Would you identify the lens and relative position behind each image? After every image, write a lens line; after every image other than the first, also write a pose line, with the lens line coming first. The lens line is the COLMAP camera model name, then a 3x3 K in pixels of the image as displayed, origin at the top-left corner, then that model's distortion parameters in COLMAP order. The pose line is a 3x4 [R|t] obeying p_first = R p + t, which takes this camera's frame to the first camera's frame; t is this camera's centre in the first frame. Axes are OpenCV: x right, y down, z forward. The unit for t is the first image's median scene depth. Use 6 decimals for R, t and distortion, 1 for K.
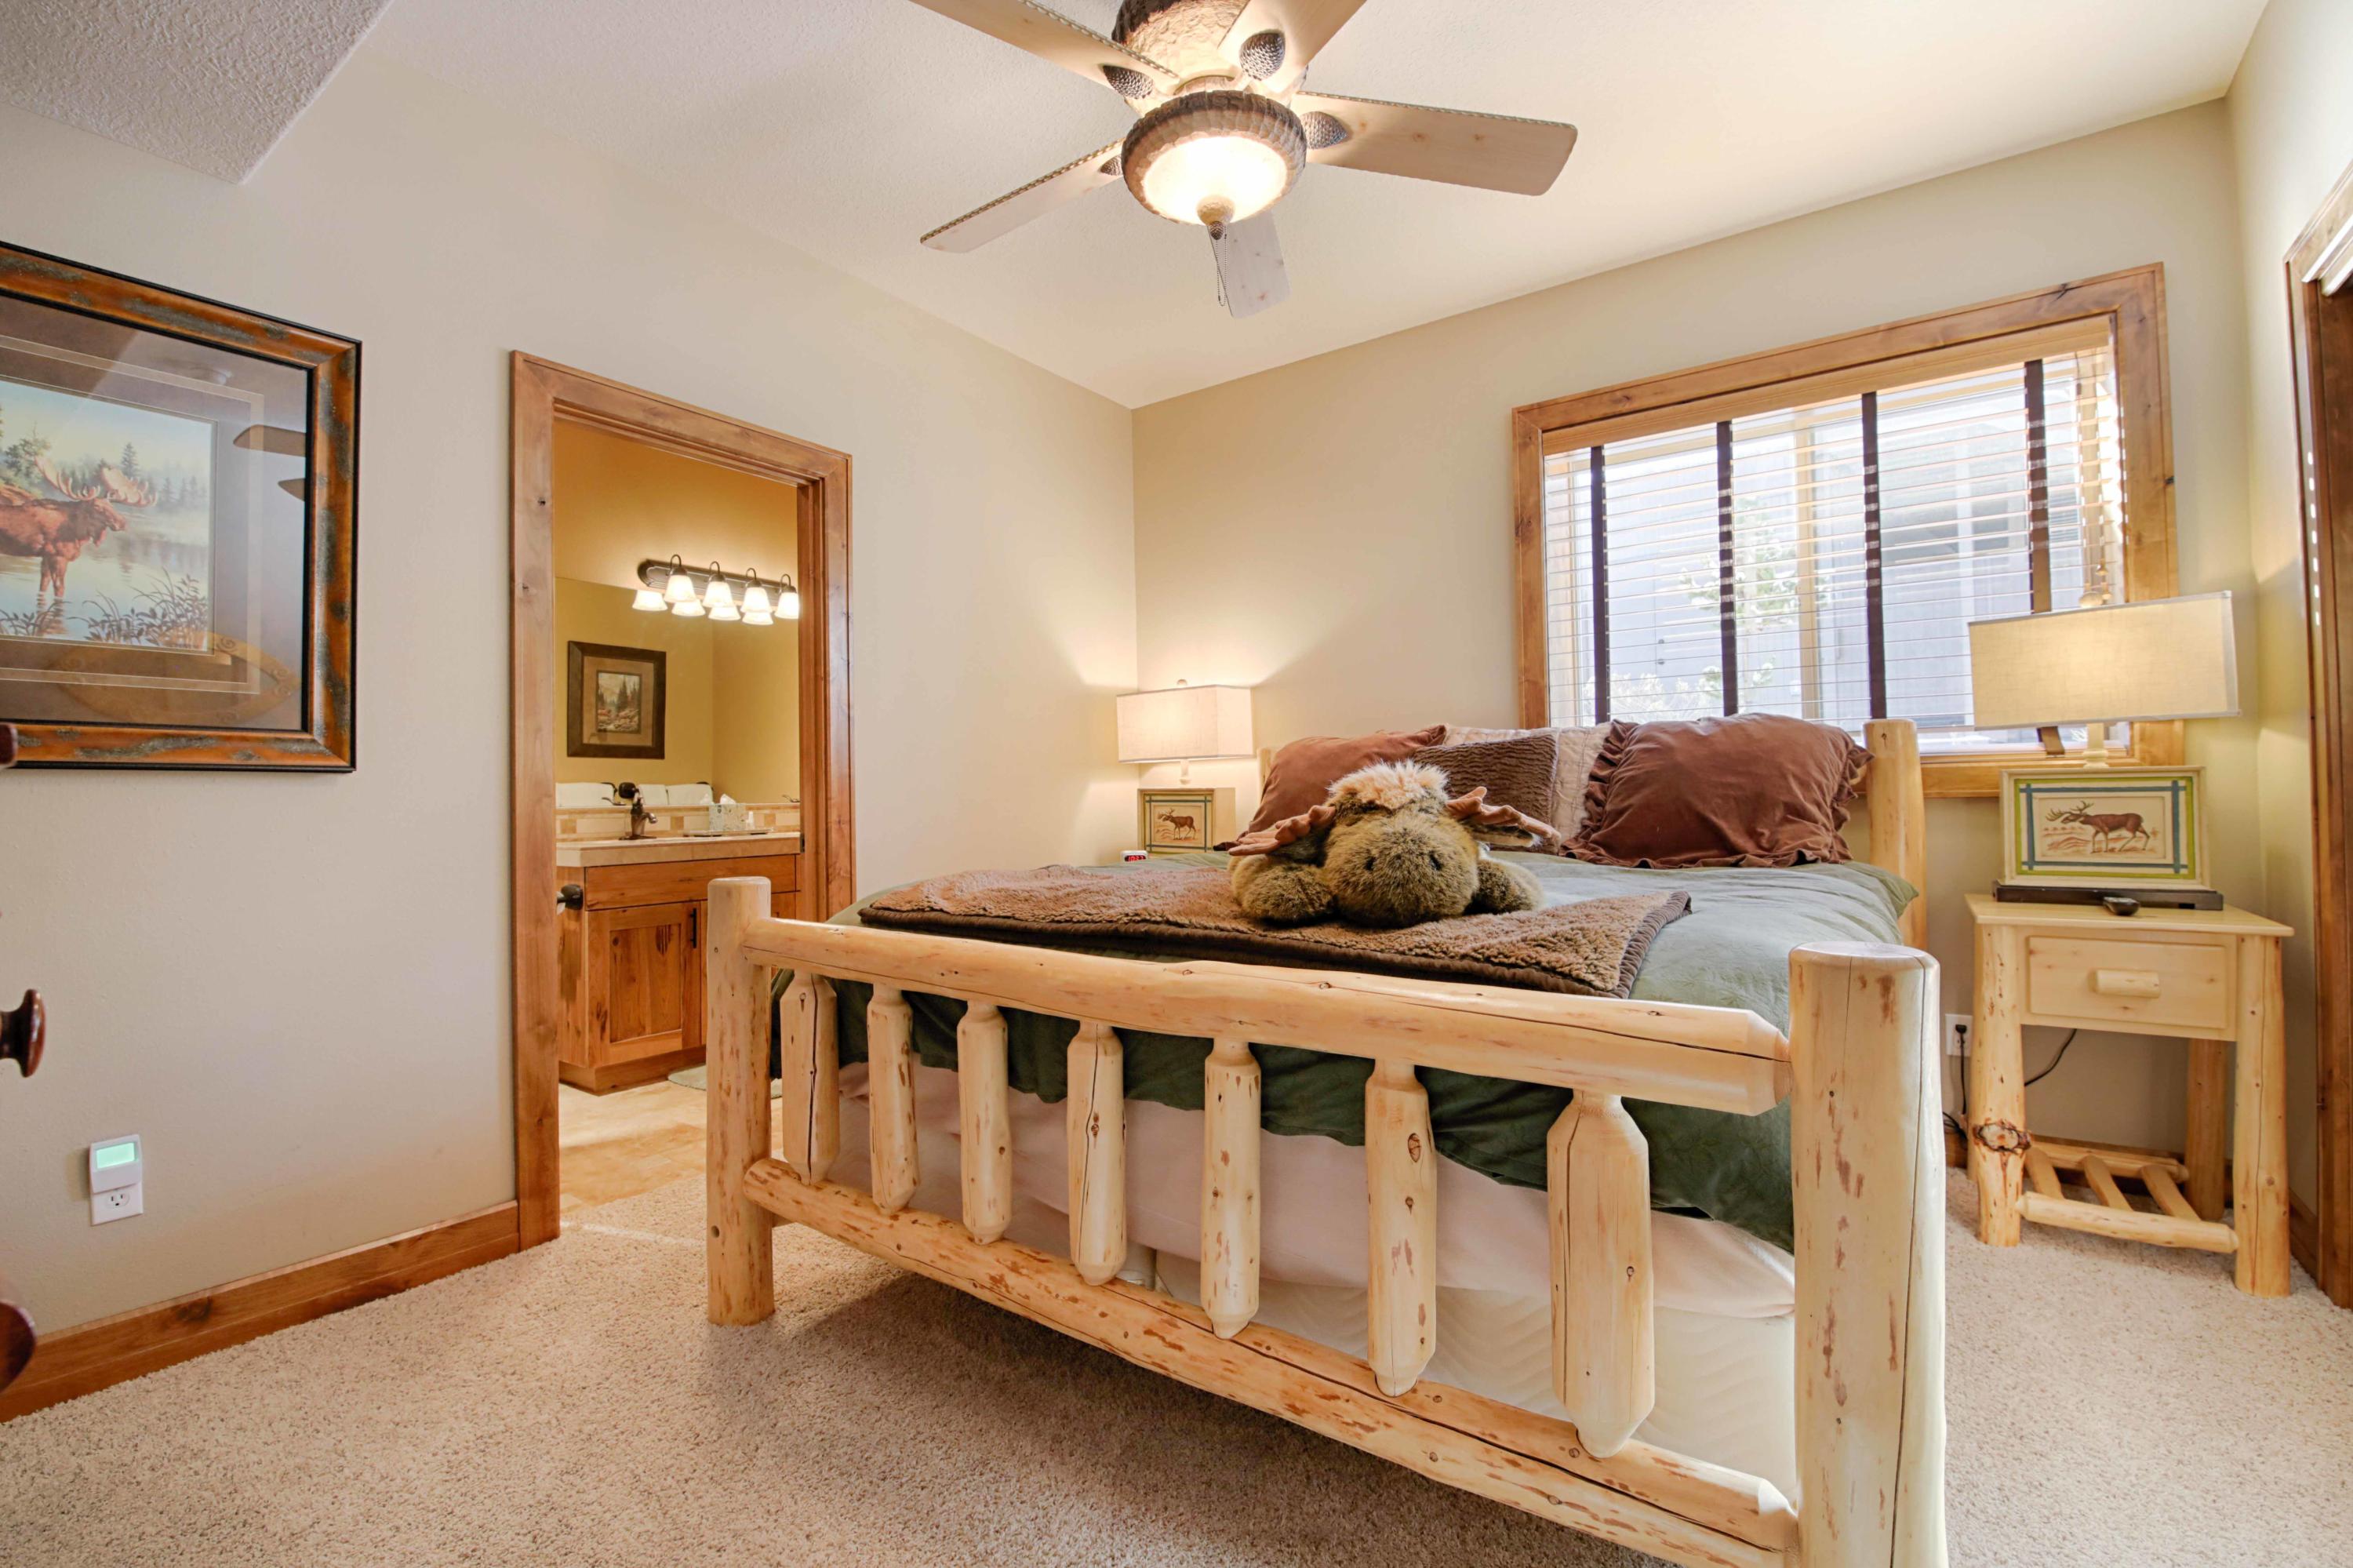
lens RADIAL K [[1019.3, 0, 1182.3], [0, 1019.3, 769.9], [0, 0, 1]] dist [-0.007564, -0.001035]
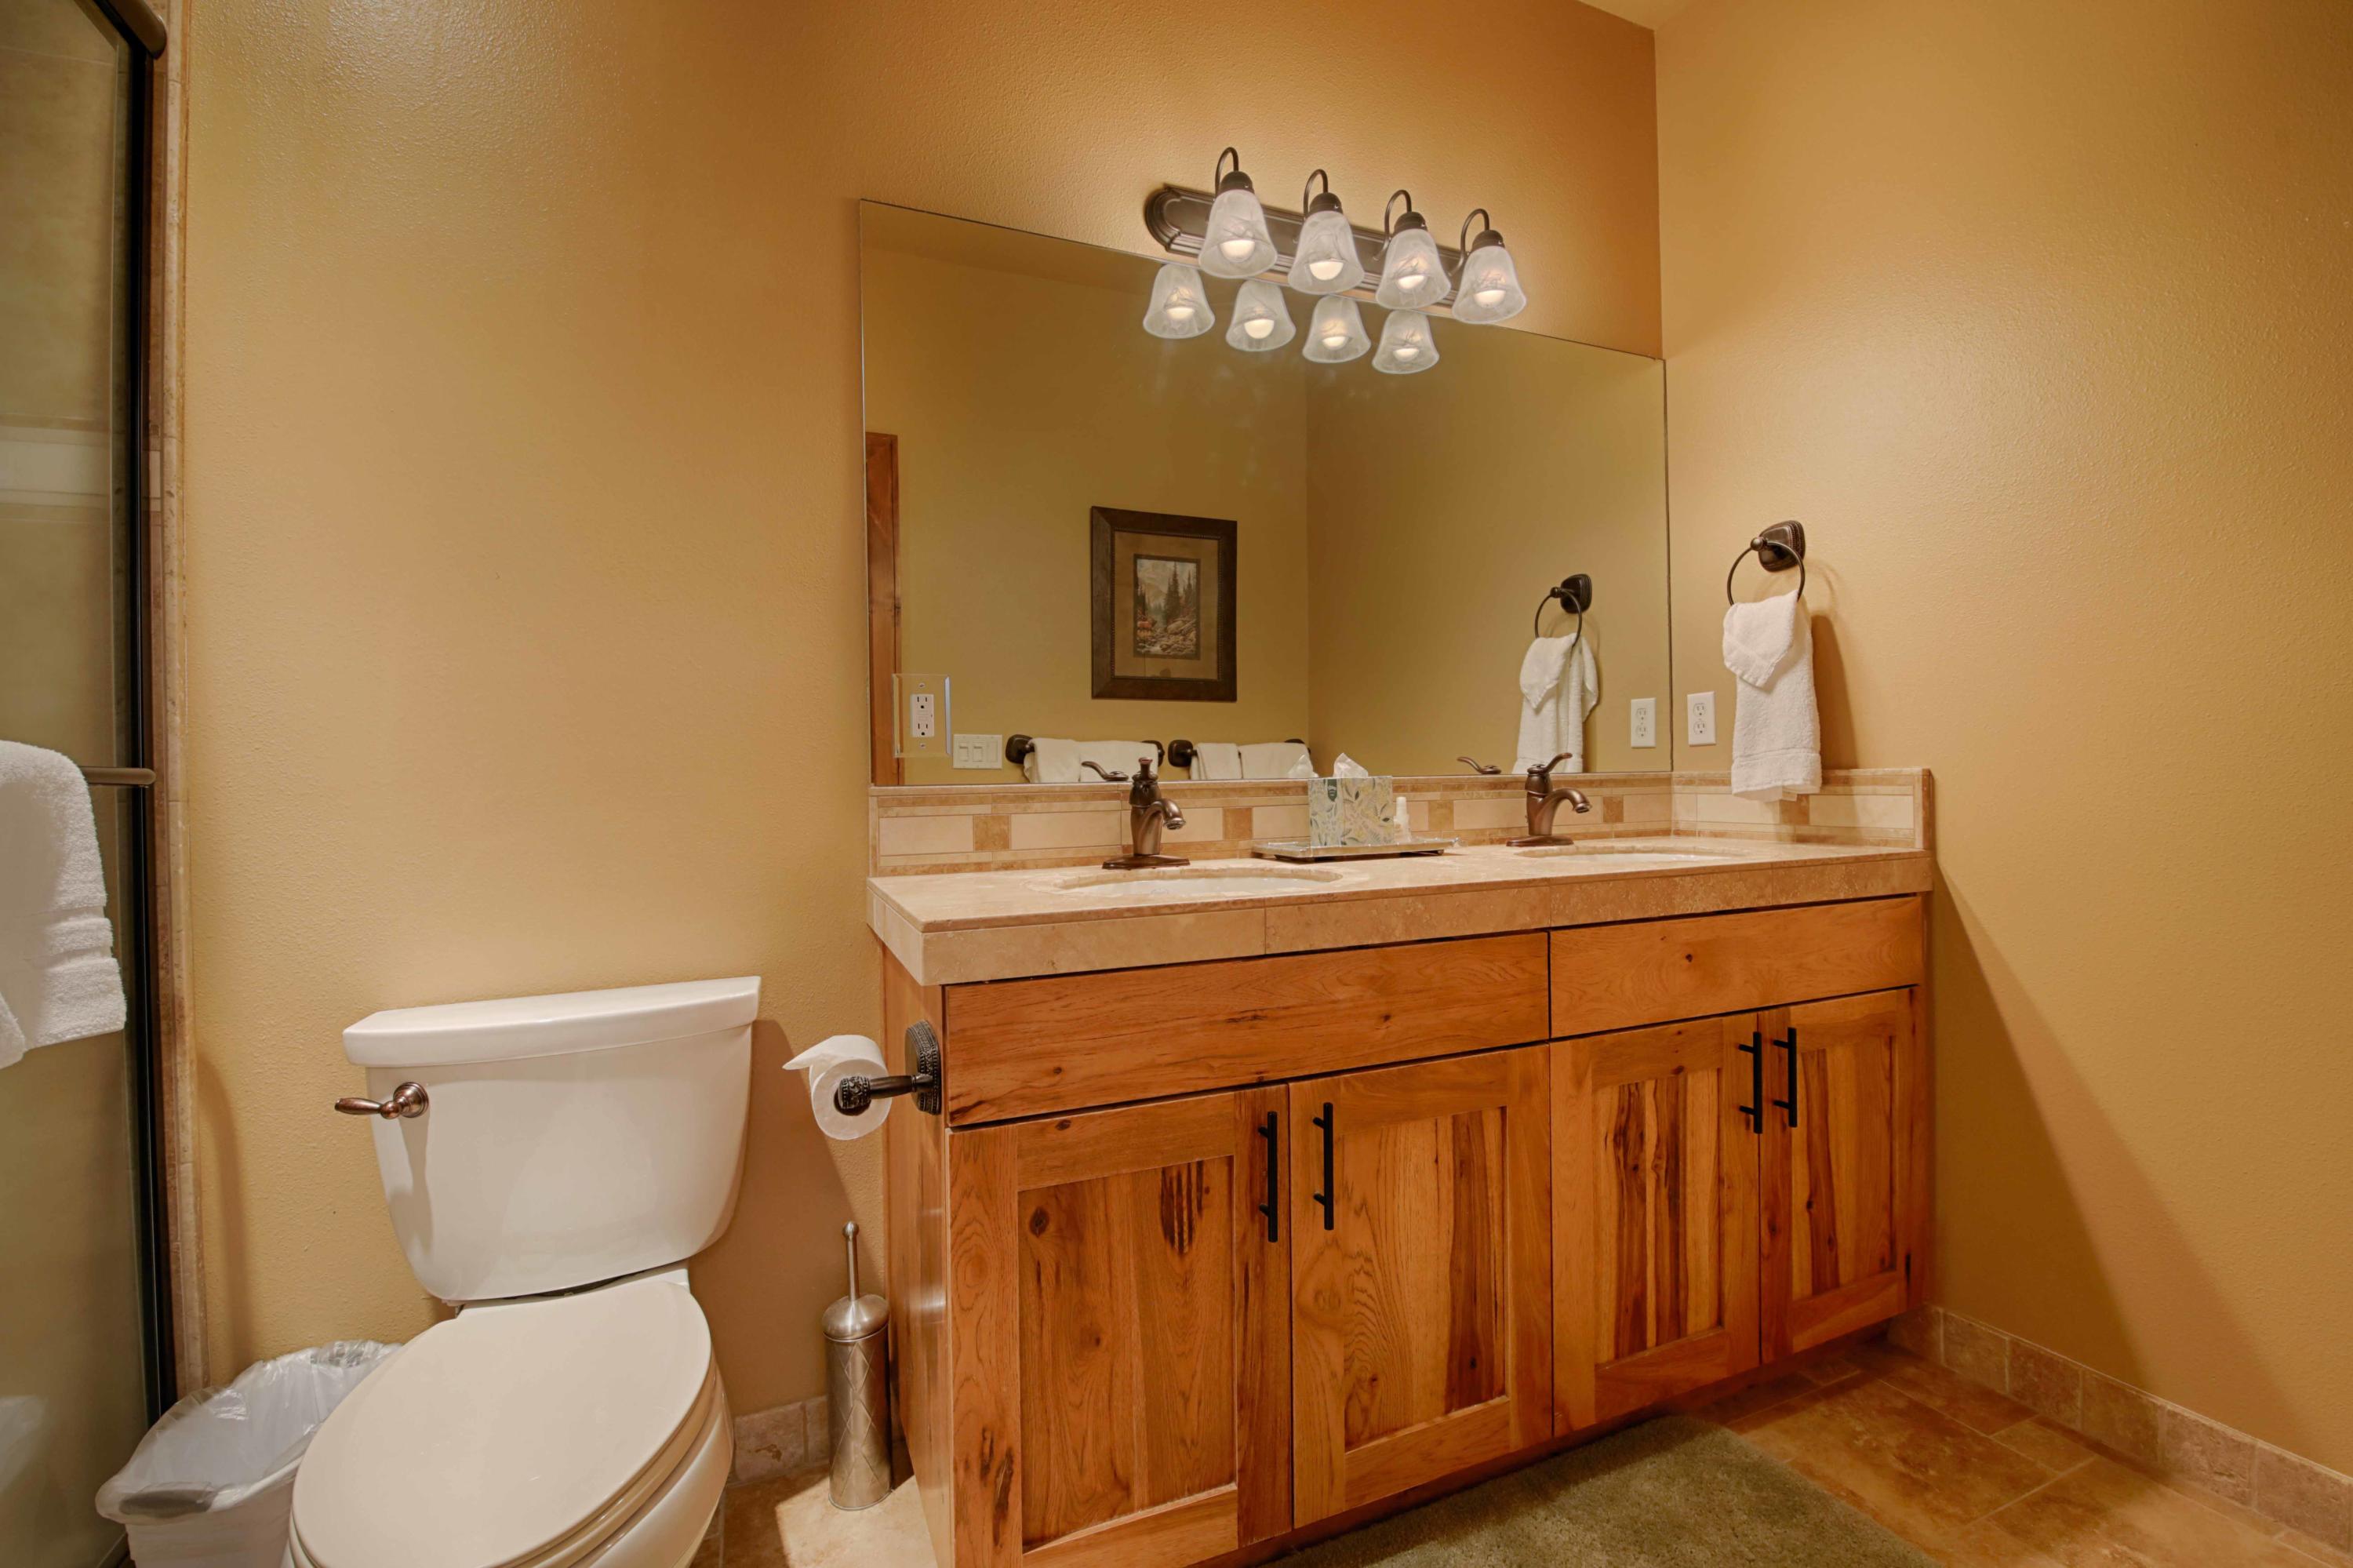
lens RADIAL K [[1019.3, 0, 1185.0], [0, 1019.3, 772.4], [0, 0, 1]] dist [-0.007564, -0.001035]
pose [[0.853746, 0.006370, -0.520651, -0.291696], [0.008731, 0.999609, 0.026546, 0.019825], [0.520617, -0.027209, 0.853357, 0.619447]]
